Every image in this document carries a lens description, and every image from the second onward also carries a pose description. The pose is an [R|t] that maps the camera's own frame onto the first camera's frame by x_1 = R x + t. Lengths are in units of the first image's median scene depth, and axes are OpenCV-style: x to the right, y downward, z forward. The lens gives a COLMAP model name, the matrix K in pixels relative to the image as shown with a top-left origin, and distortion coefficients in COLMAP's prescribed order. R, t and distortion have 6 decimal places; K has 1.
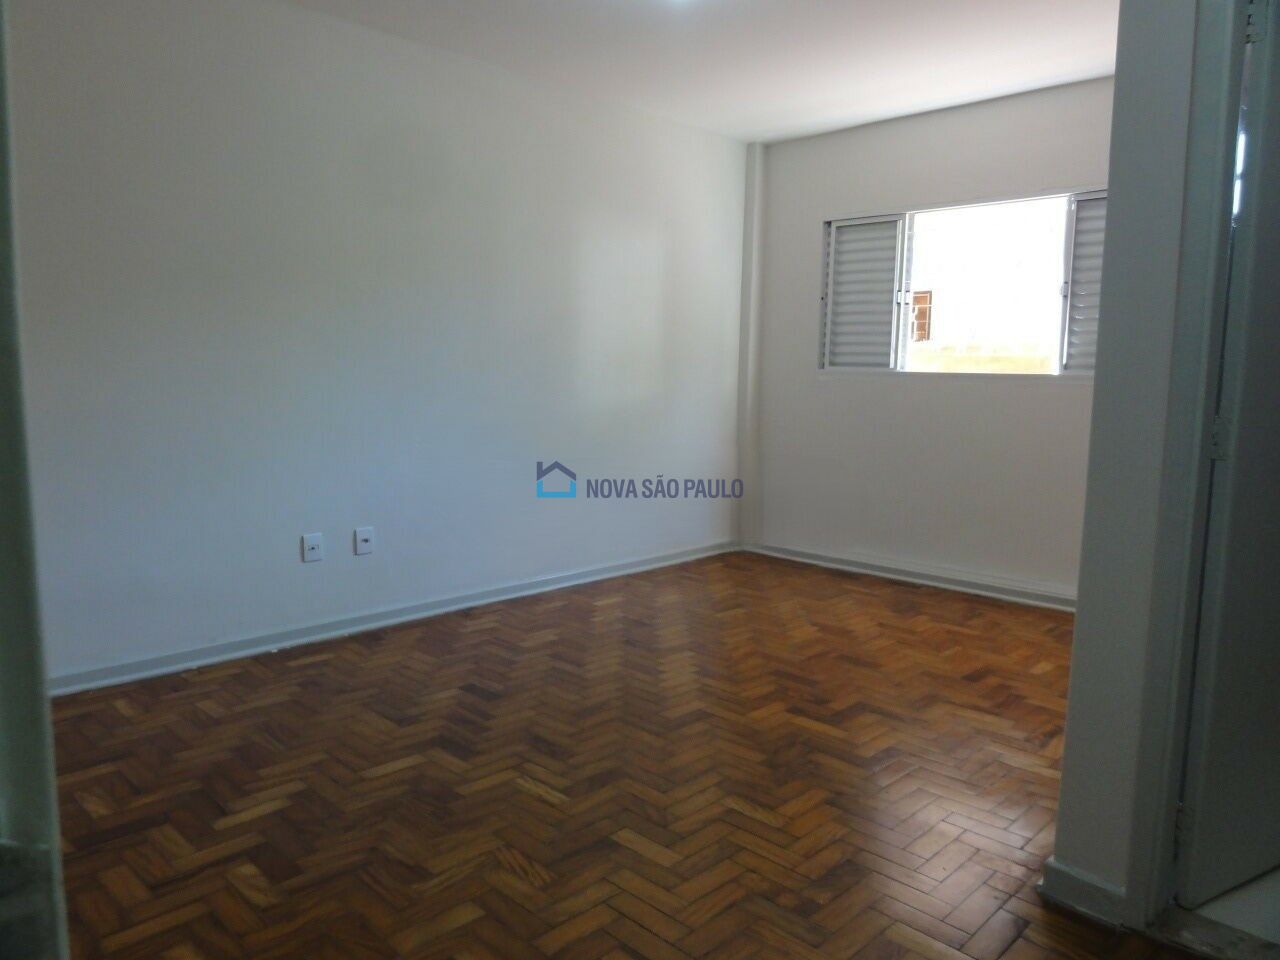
lens RADIAL K [[903.7, 0, 637.0], [0, 903.7, 485.4], [0, 0, 1]] dist [-0.008229, 0.004041]
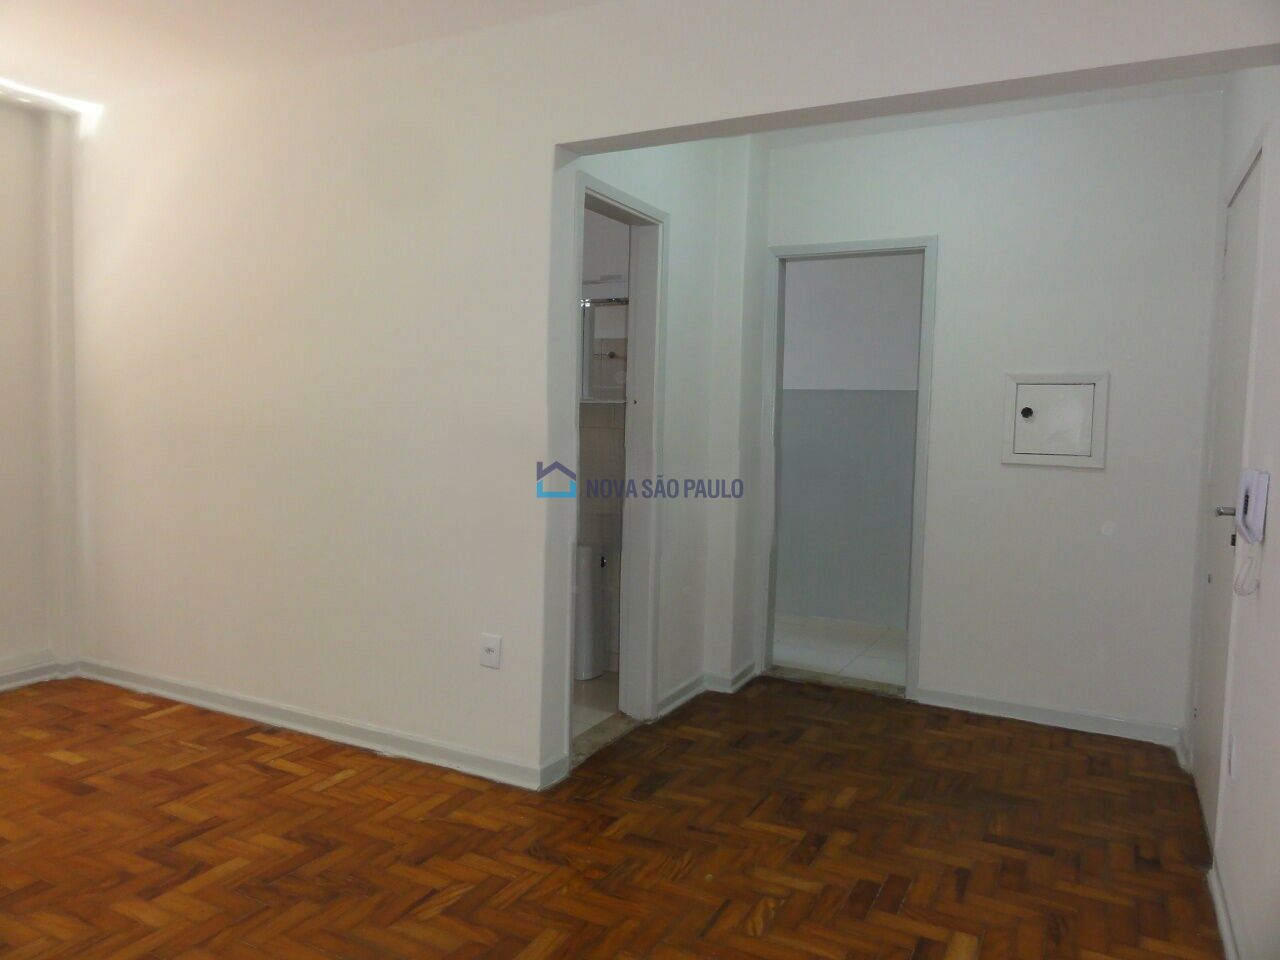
lens RADIAL K [[903.7, 0, 637.2], [0, 903.7, 475.3], [0, 0, 1]] dist [-0.008229, 0.004041]
pose [[-0.297029, -0.083870, 0.951178, -0.445102], [0.095984, 0.988467, 0.117131, -0.101463], [-0.950032, 0.126089, -0.285554, 0.553426]]
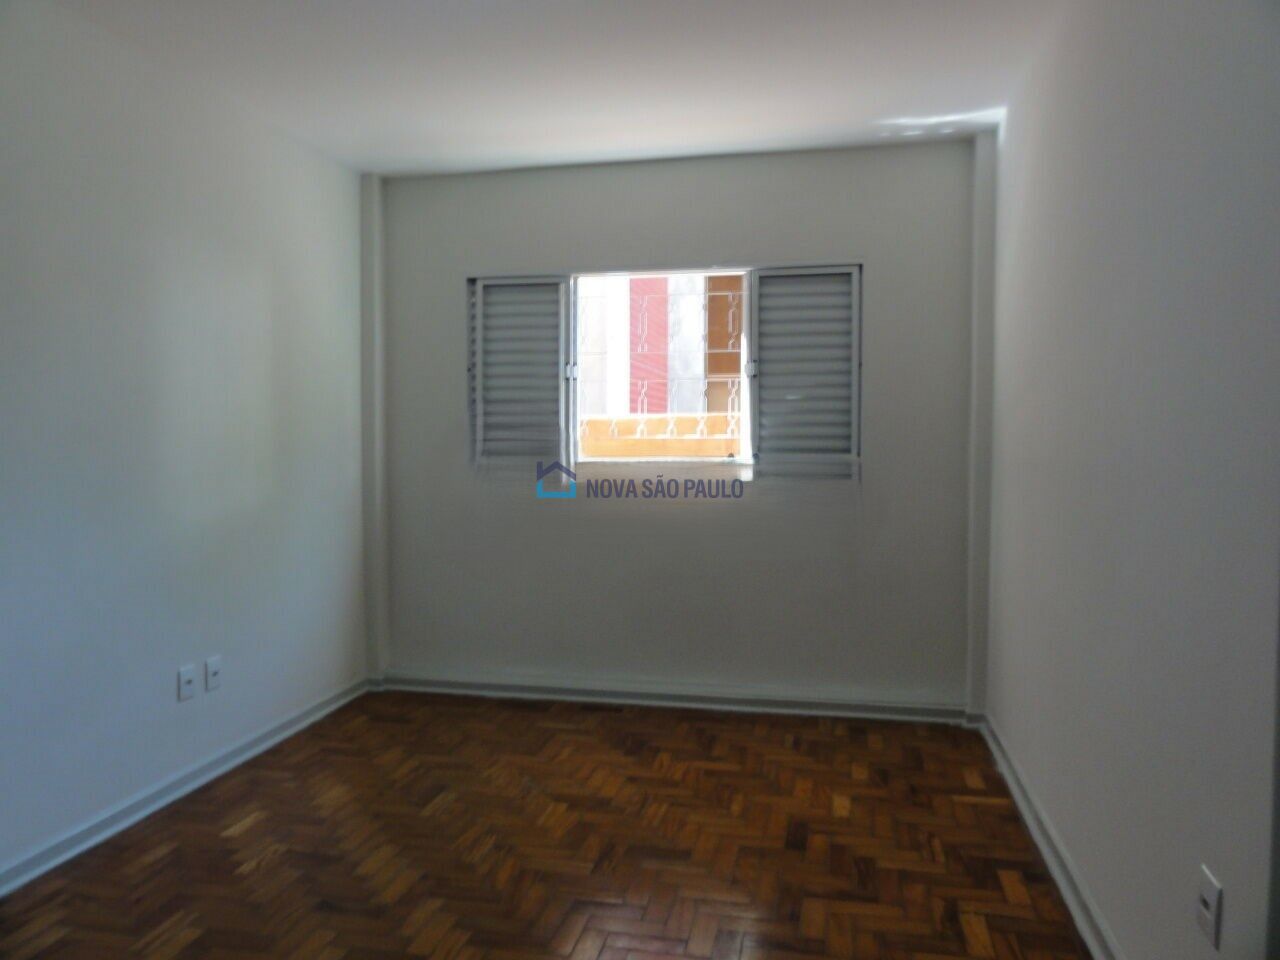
lens RADIAL K [[903.7, 0, 640.8], [0, 903.7, 477.4], [0, 0, 1]] dist [-0.008229, 0.004041]
pose [[0.843574, -0.041433, 0.535412, -0.131238], [0.081960, 0.995272, -0.052115, -0.065384], [-0.530721, 0.087845, 0.842982, 0.281709]]
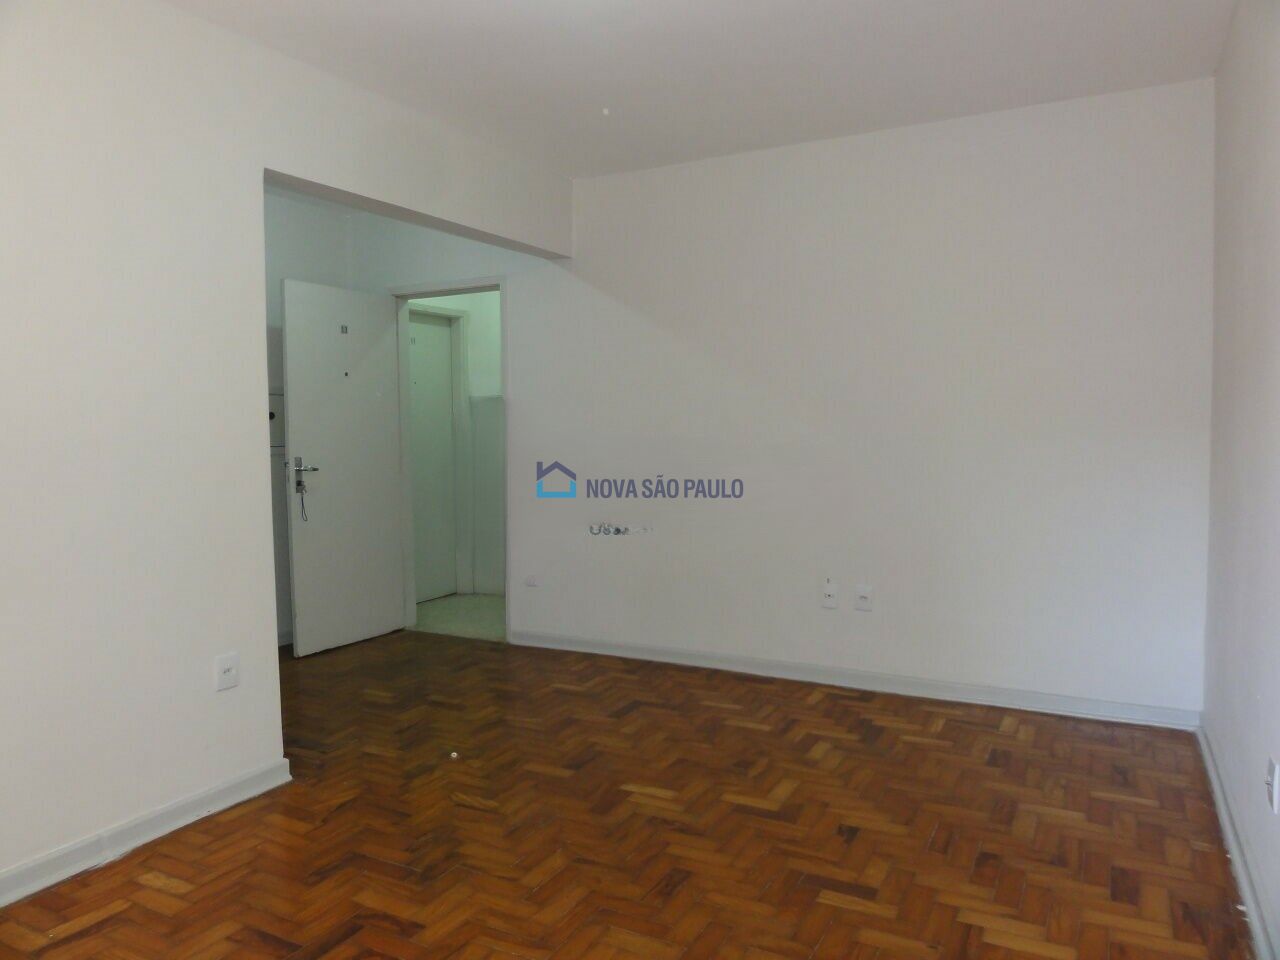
lens RADIAL K [[903.7, 0, 644.4], [0, 903.7, 477.8], [0, 0, 1]] dist [-0.008229, 0.004041]
pose [[-0.956273, 0.012994, -0.292187, 0.142229], [-0.040550, 0.983474, 0.176447, -0.167739], [0.289651, 0.180580, -0.939943, 1.172055]]
